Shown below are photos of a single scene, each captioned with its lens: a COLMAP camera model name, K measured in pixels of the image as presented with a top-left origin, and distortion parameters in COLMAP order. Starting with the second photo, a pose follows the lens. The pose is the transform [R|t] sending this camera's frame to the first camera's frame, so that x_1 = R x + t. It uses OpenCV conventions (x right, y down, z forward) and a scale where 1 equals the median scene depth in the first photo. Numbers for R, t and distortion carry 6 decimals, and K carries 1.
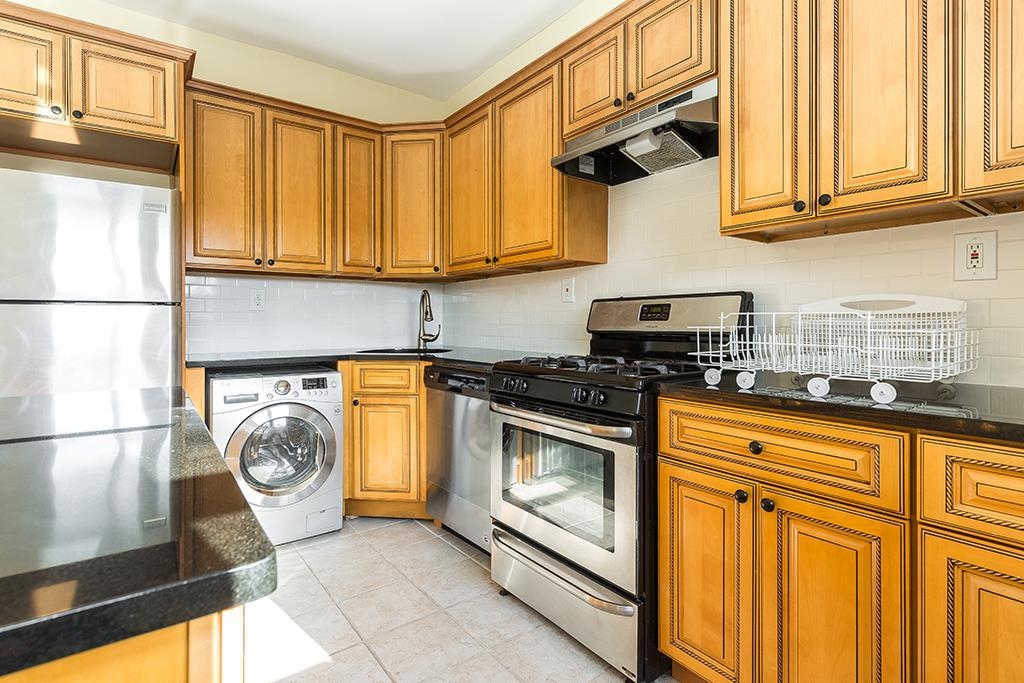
lens RADIAL K [[506.5, 0, 512.0], [0, 506.5, 320.5], [0, 0, 1]] dist [0.000520, 0.000234]
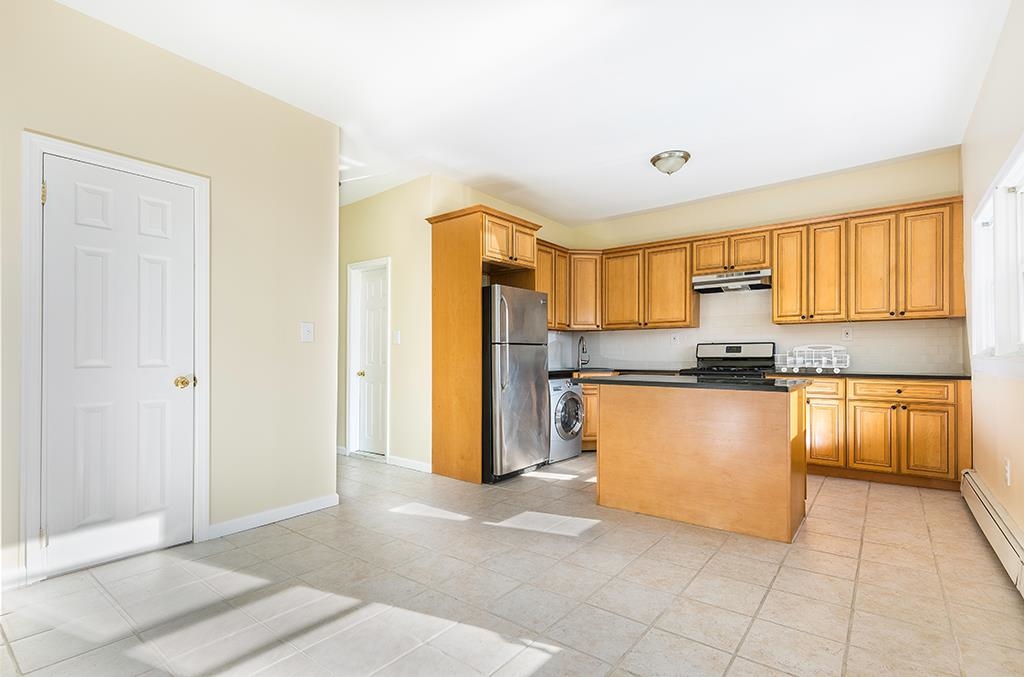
lens RADIAL K [[479.8, 0, 521.2], [0, 479.8, 351.0], [0, 0, 1]] dist [0.003047, 0.000224]
pose [[0.959941, 0.002447, 0.280190, -1.386722], [-0.000350, 0.999972, -0.007535, 0.010053], [-0.280201, 0.007135, 0.959915, -0.988606]]
